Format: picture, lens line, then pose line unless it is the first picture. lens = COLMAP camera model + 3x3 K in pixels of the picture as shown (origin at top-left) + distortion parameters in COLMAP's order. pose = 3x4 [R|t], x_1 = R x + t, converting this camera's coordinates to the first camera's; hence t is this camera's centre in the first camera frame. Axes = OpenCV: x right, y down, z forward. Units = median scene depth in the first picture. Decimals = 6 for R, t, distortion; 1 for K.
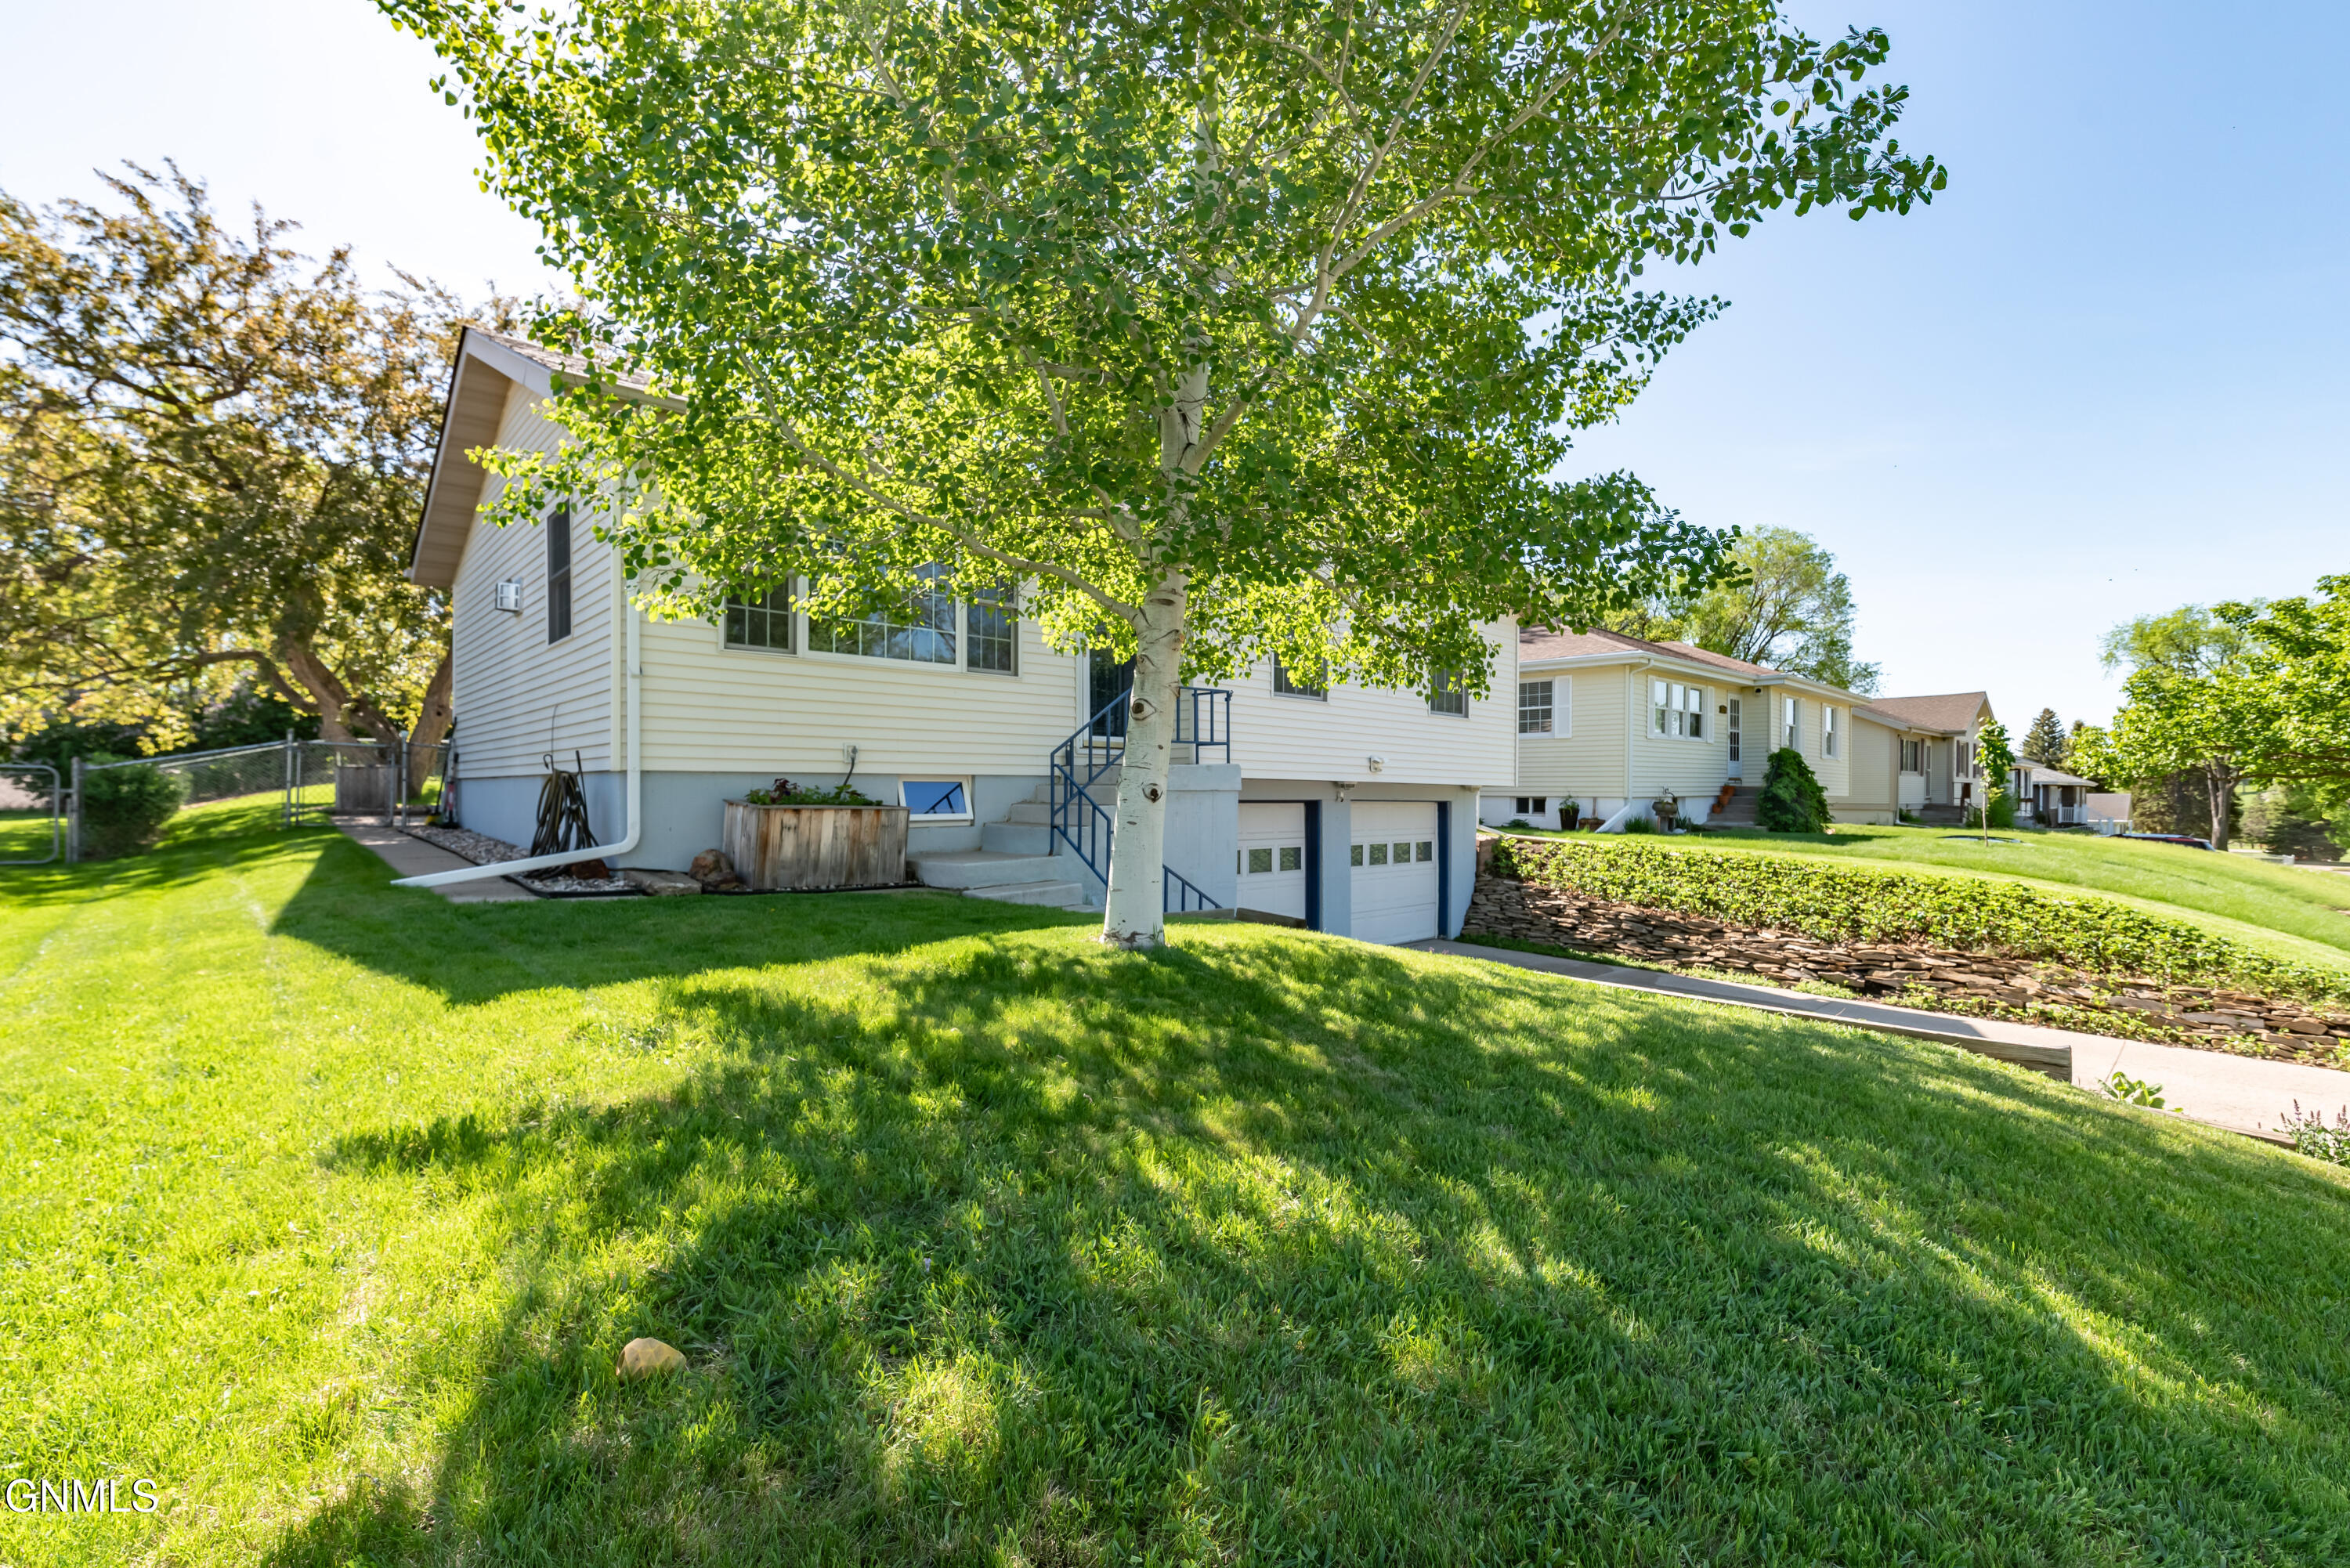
lens RADIAL K [[1006.1, 0, 1178.1], [0, 1006.1, 803.5], [0, 0, 1]] dist [0.001182, -0.000426]
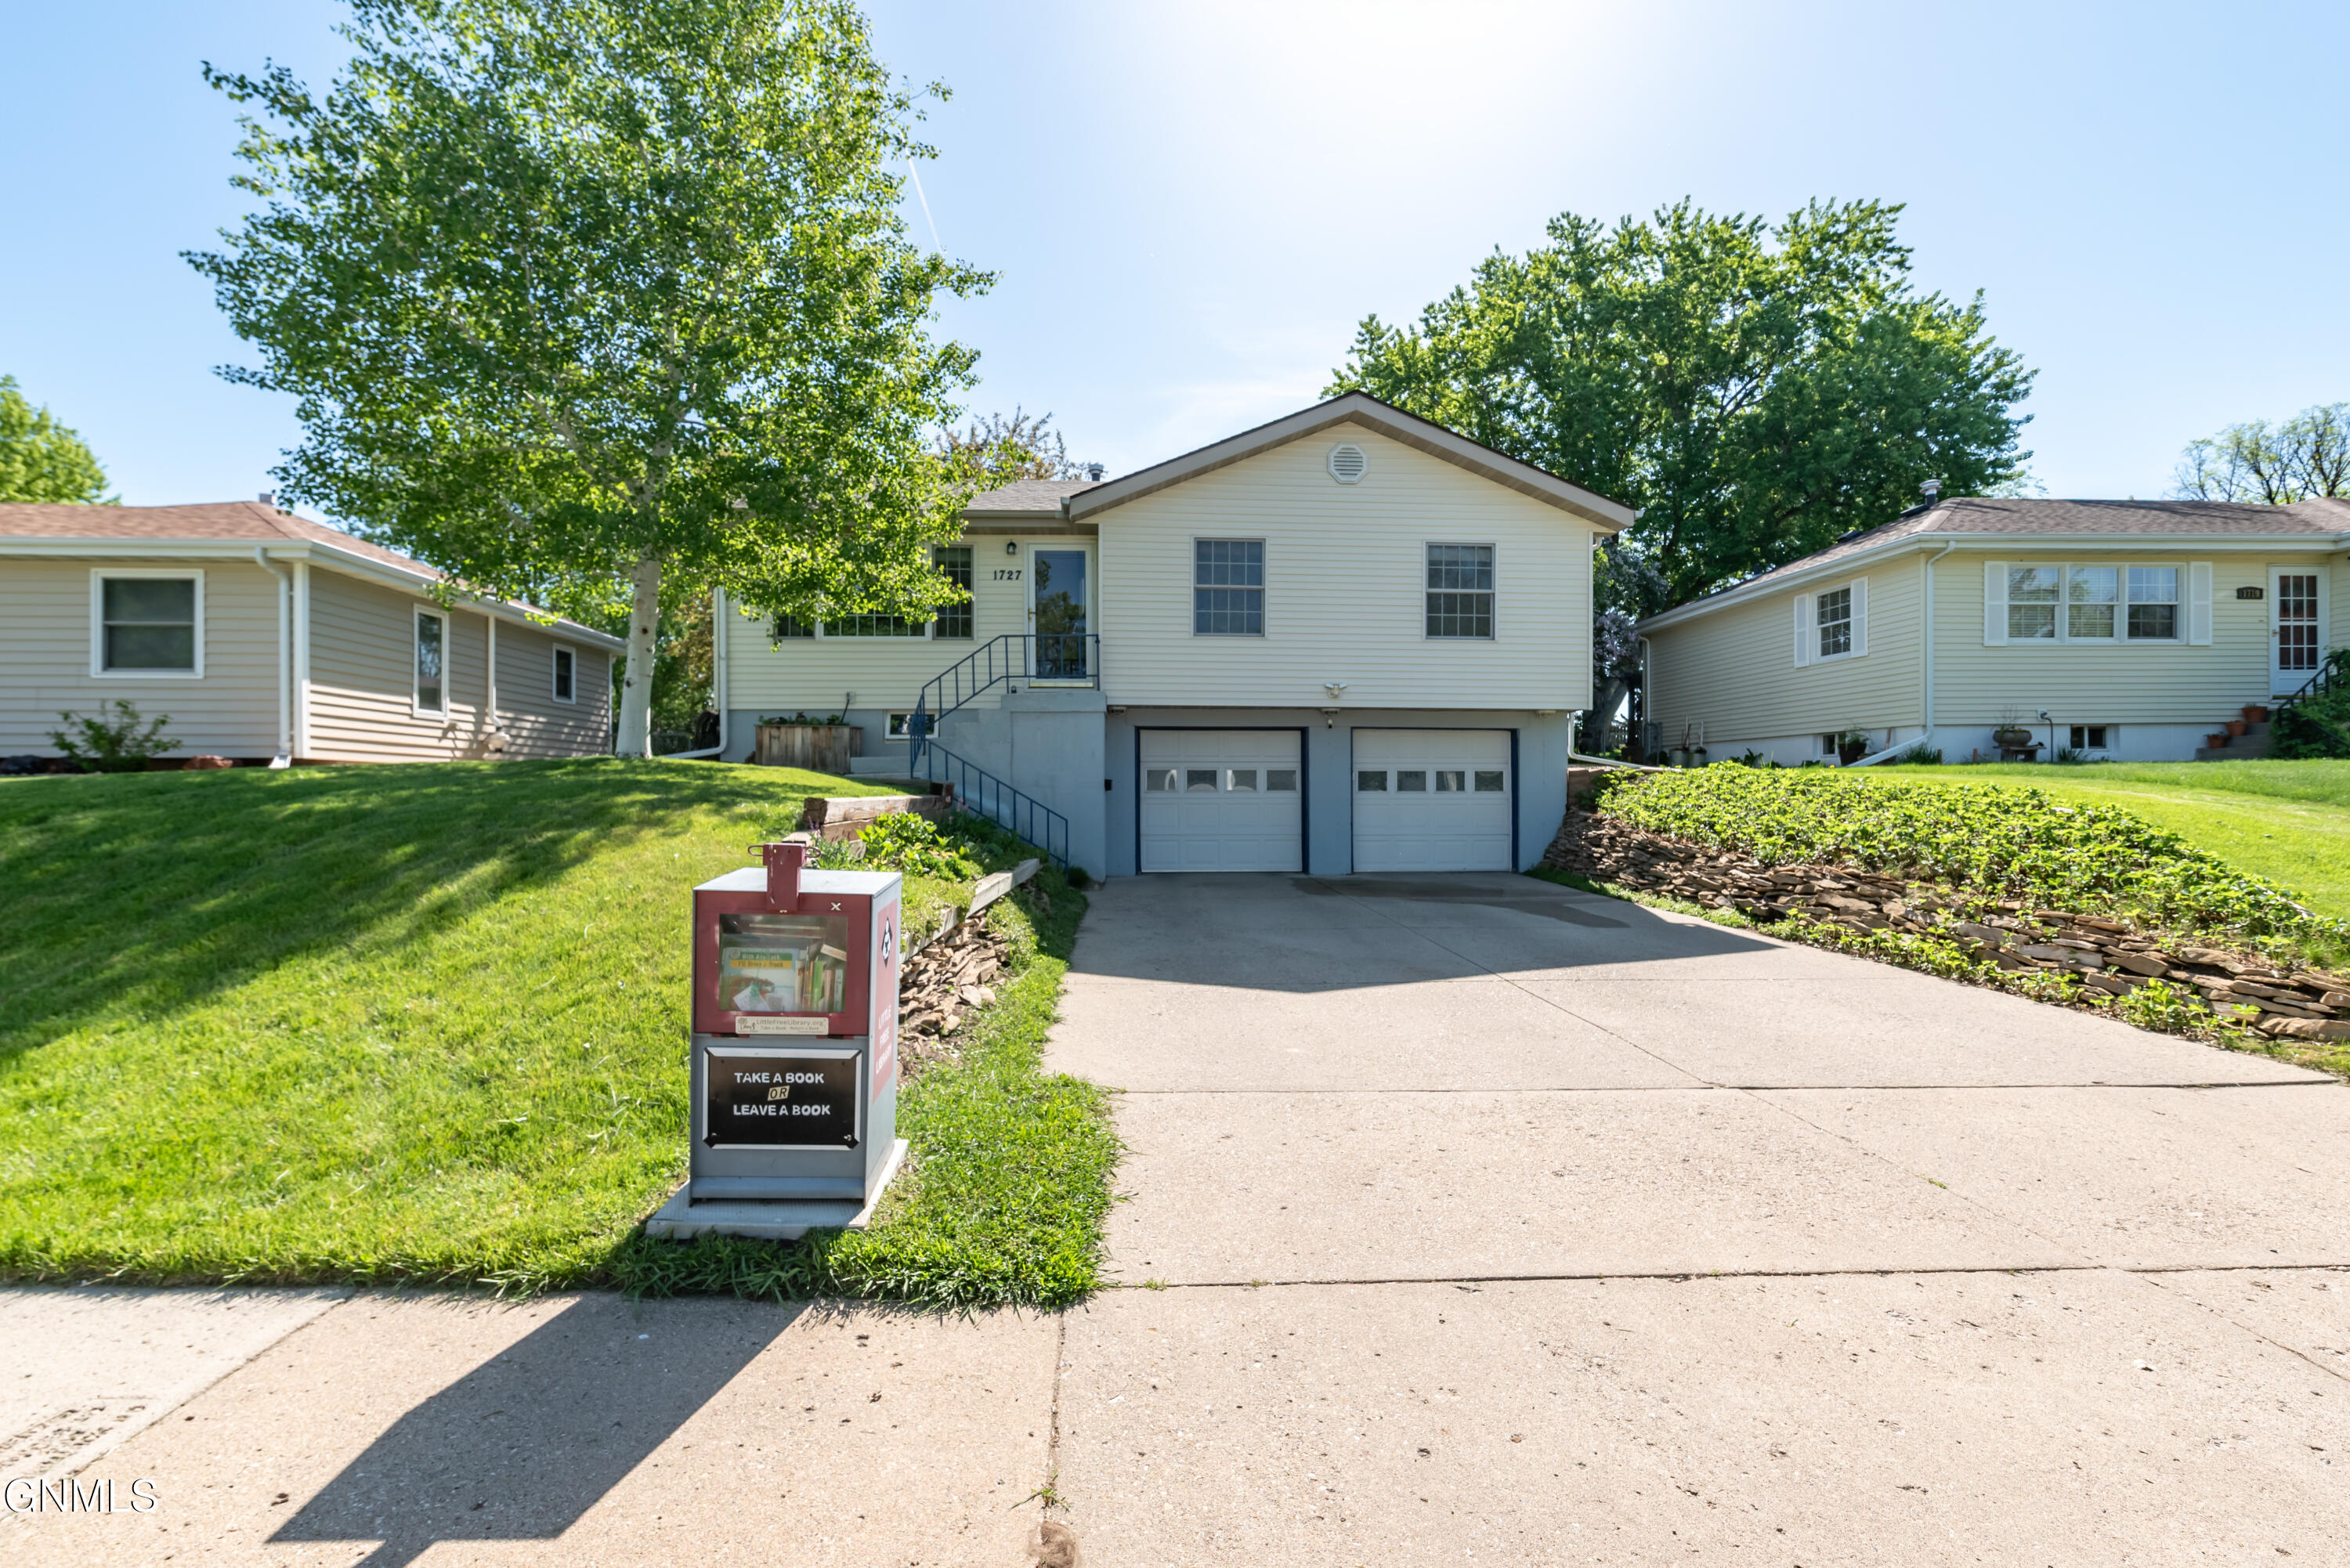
lens RADIAL K [[1006.1, 0, 1168.1], [0, 1006.1, 786.2], [0, 0, 1]] dist [0.001182, -0.000426]
pose [[0.755258, -0.012515, -0.655308, 0.741038], [-0.000486, 0.999807, -0.019654, 0.082165], [0.655427, 0.015162, 0.755106, 0.060798]]
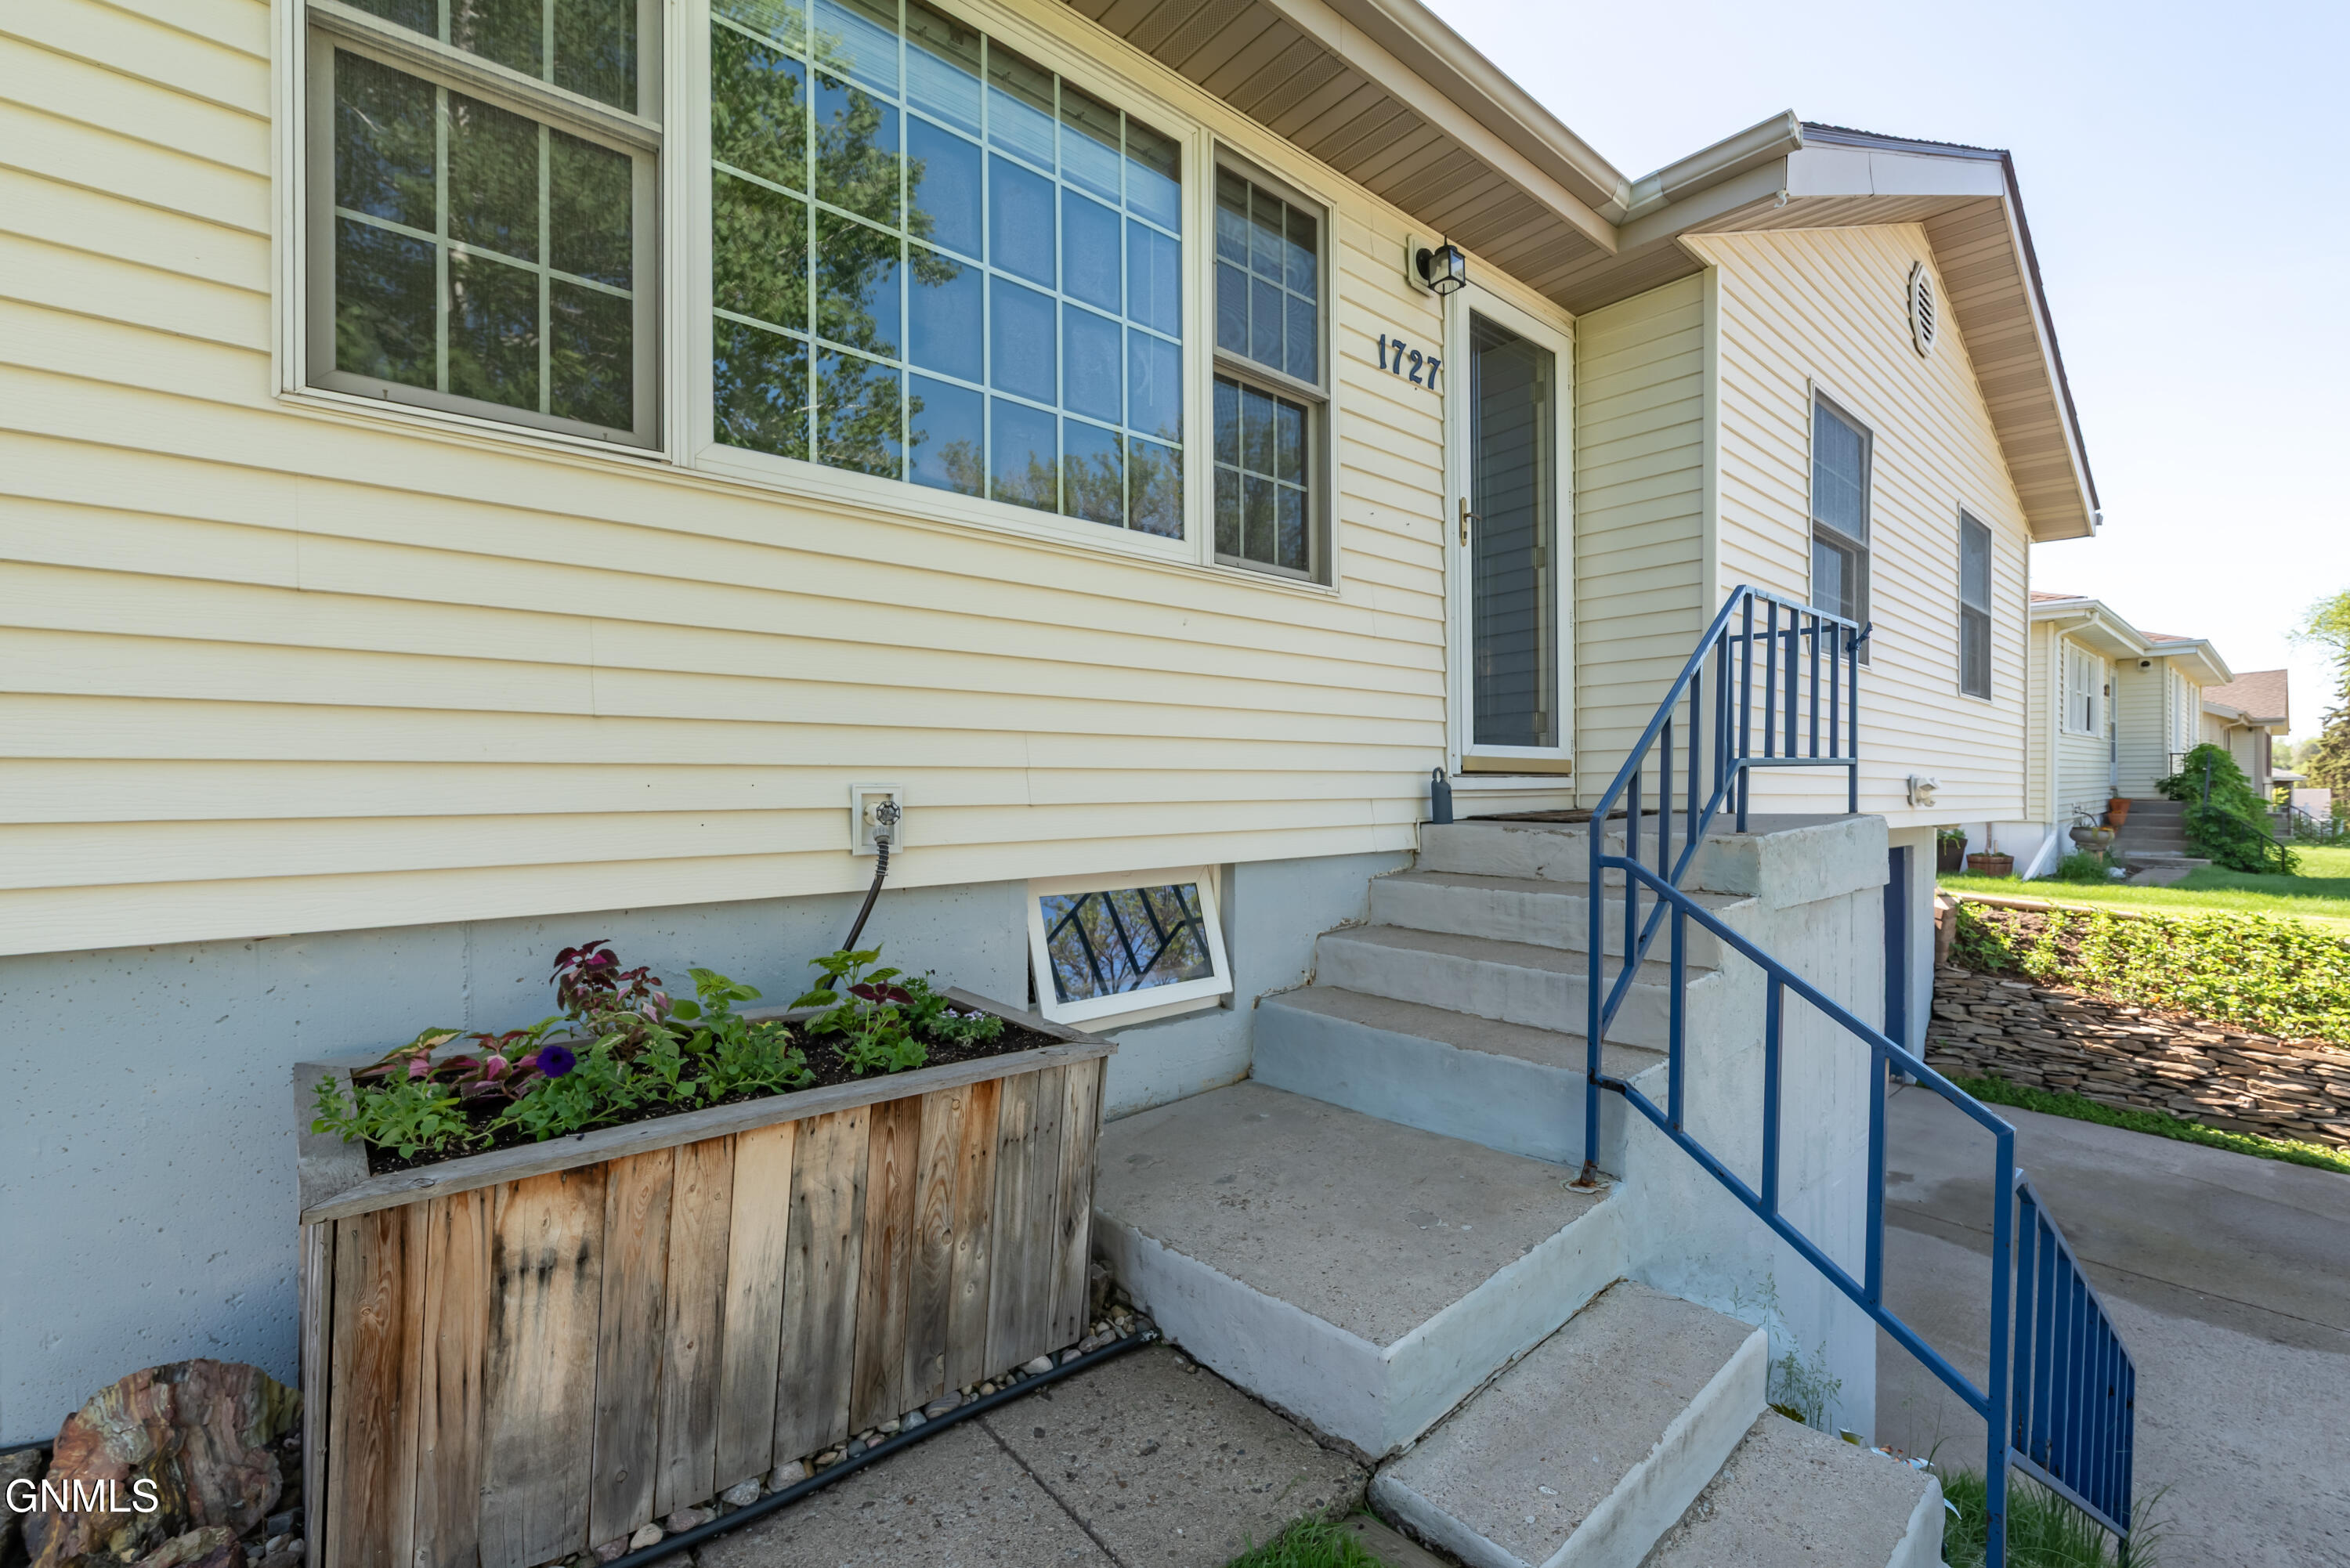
lens RADIAL K [[1006.1, 0, 1181.3], [0, 1006.1, 783.5], [0, 0, 1]] dist [0.001182, -0.000426]
pose [[0.999660, -0.009495, -0.024291, -0.147249], [0.009053, 0.999793, -0.018226, -0.034753], [0.024459, 0.018000, 0.999539, 0.457325]]
